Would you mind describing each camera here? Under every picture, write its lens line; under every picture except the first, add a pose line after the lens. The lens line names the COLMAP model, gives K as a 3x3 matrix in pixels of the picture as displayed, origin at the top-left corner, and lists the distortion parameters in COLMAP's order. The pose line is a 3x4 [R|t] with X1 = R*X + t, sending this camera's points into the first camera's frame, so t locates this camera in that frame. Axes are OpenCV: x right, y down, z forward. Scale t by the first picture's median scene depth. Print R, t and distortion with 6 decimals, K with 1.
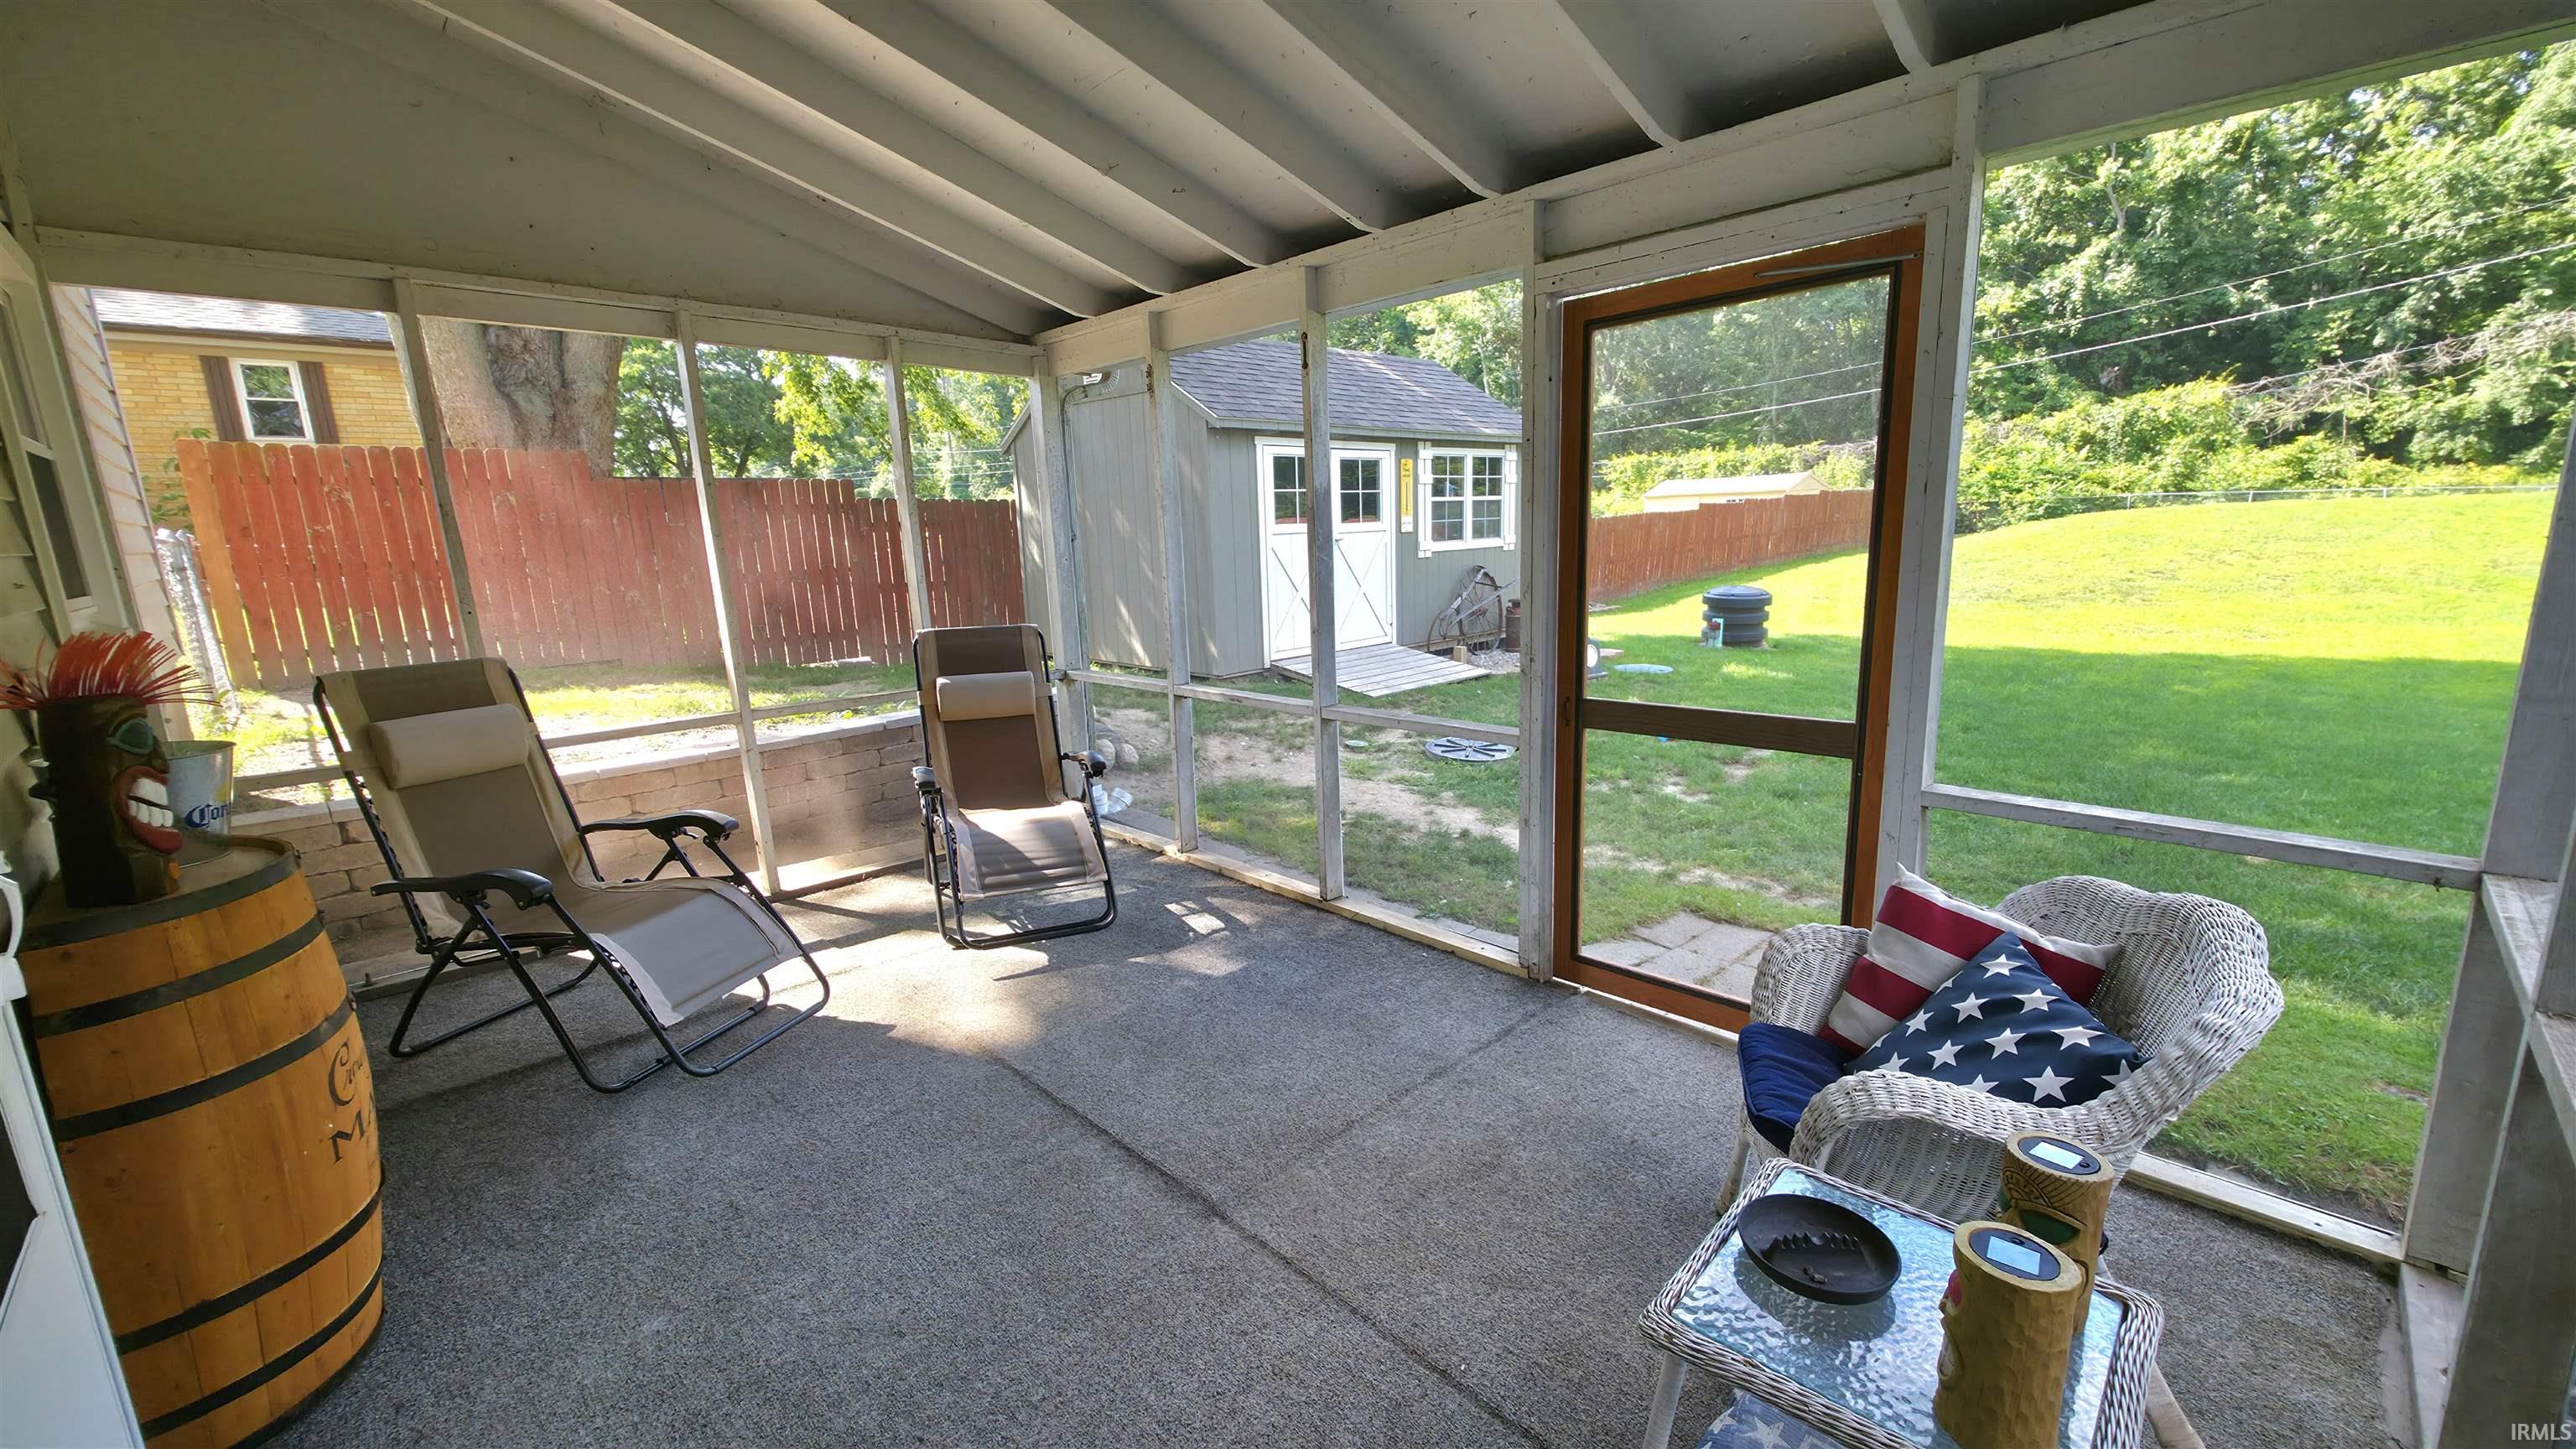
lens RADIAL K [[1026.4, 0, 1281.3], [0, 1026.4, 736.8], [0, 0, 1]] dist [0.003244, -0.001064]
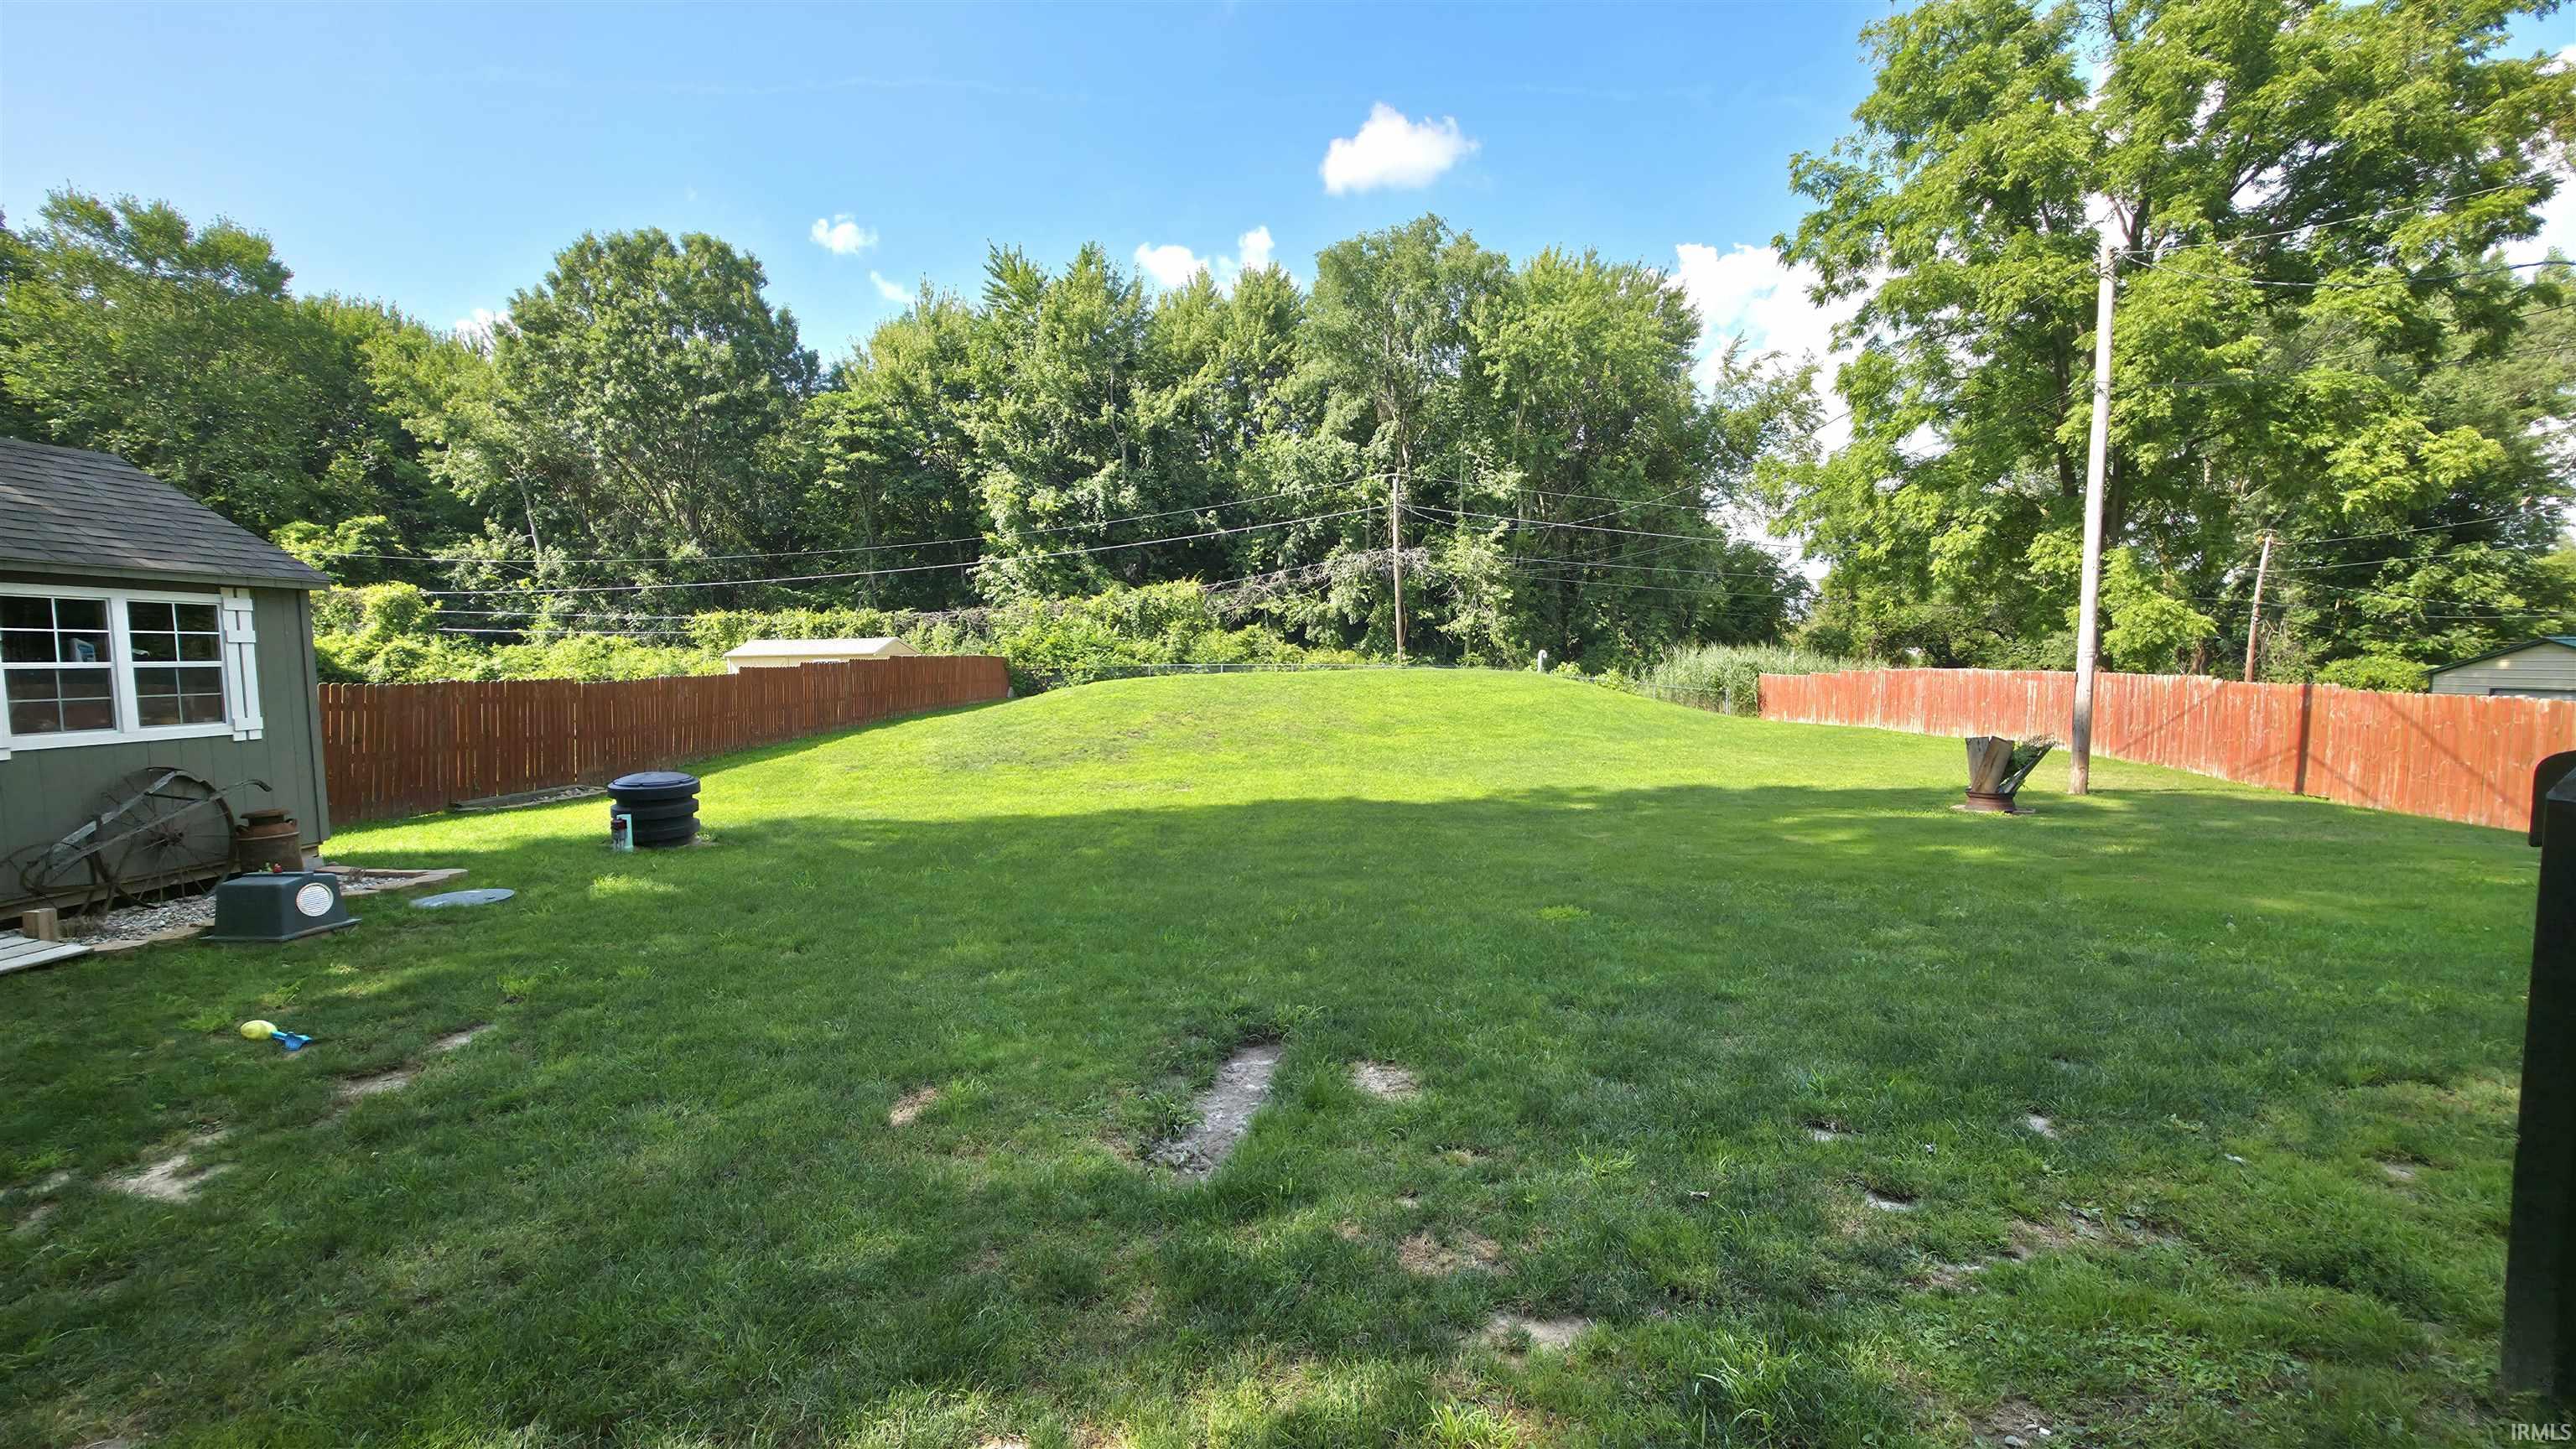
lens RADIAL K [[1026.4, 0, 1311.5], [0, 1026.4, 729.7], [0, 0, 1]] dist [0.003244, -0.001064]
pose [[0.706578, -0.027466, 0.707102, 0.090850], [0.137827, 0.985451, -0.099446, -0.009966], [-0.694083, 0.167724, 0.700084, 0.017837]]
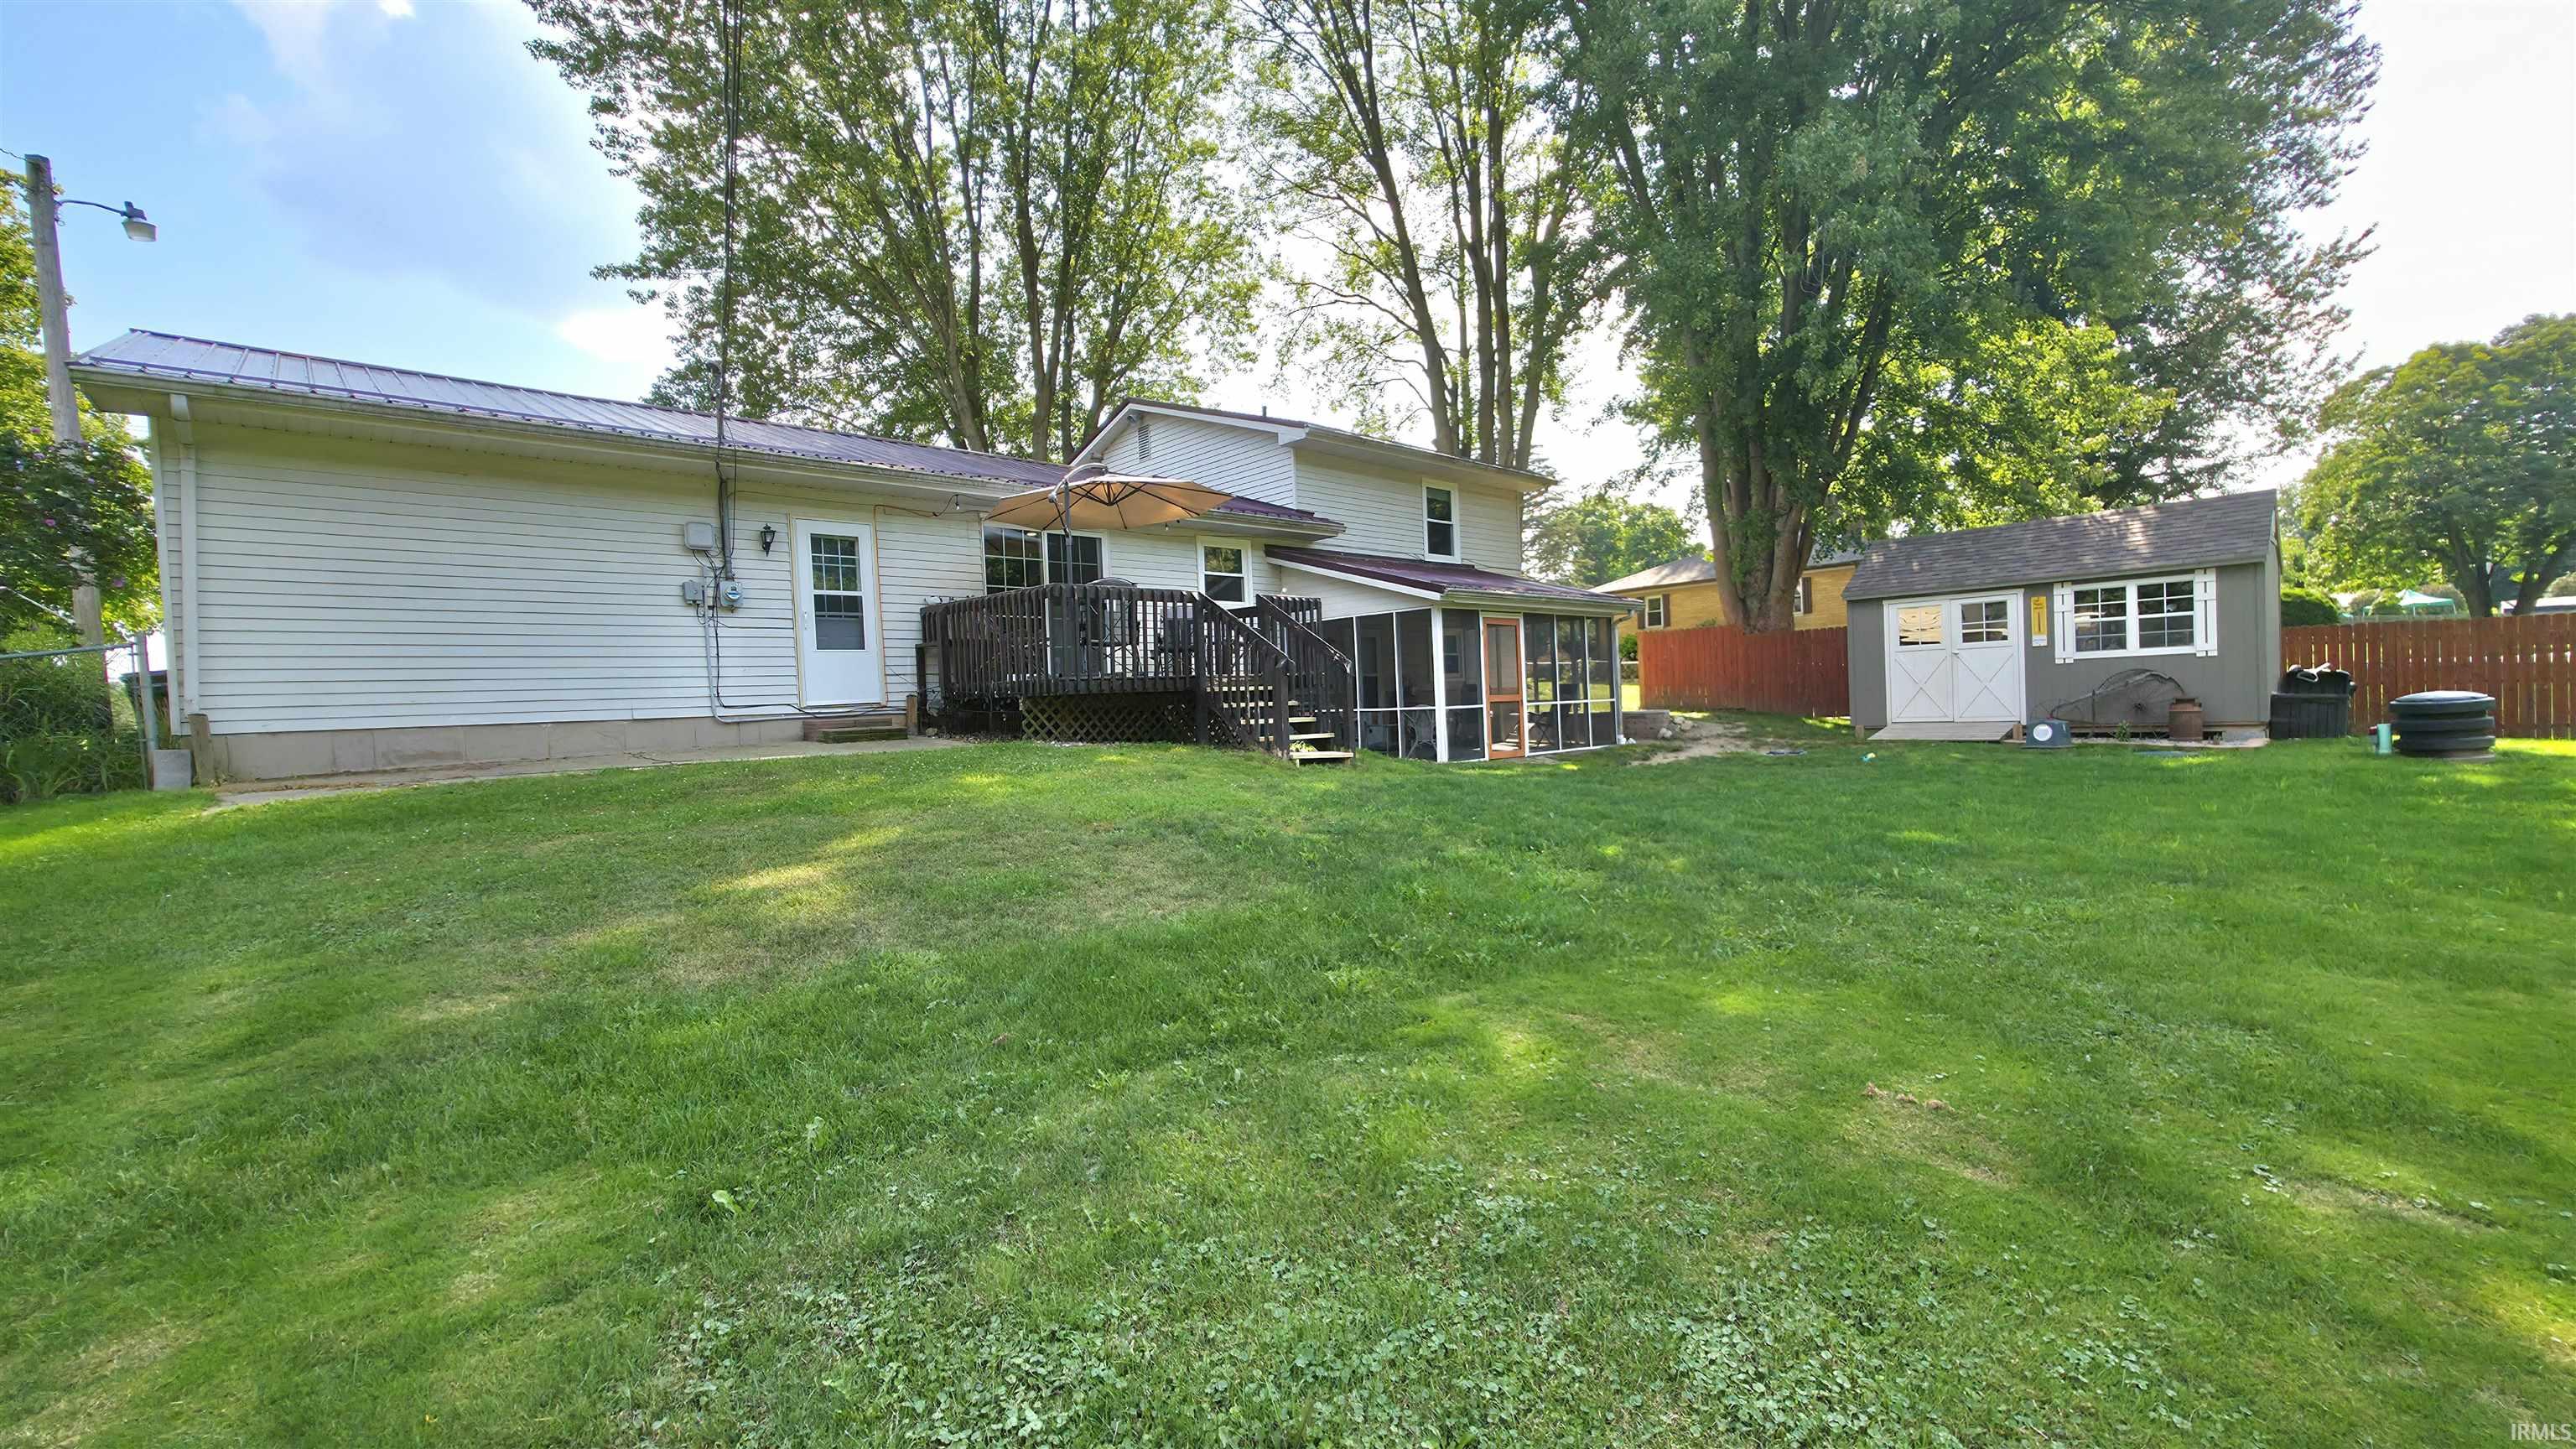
lens RADIAL K [[1026.4, 0, 1284.9], [0, 1026.4, 729.0], [0, 0, 1]] dist [0.003244, -0.001064]
pose [[0.052123, 0.064467, -0.996558, 0.511687], [-0.157265, 0.985992, 0.055559, -0.000336], [0.986180, 0.153828, 0.061531, -0.034969]]
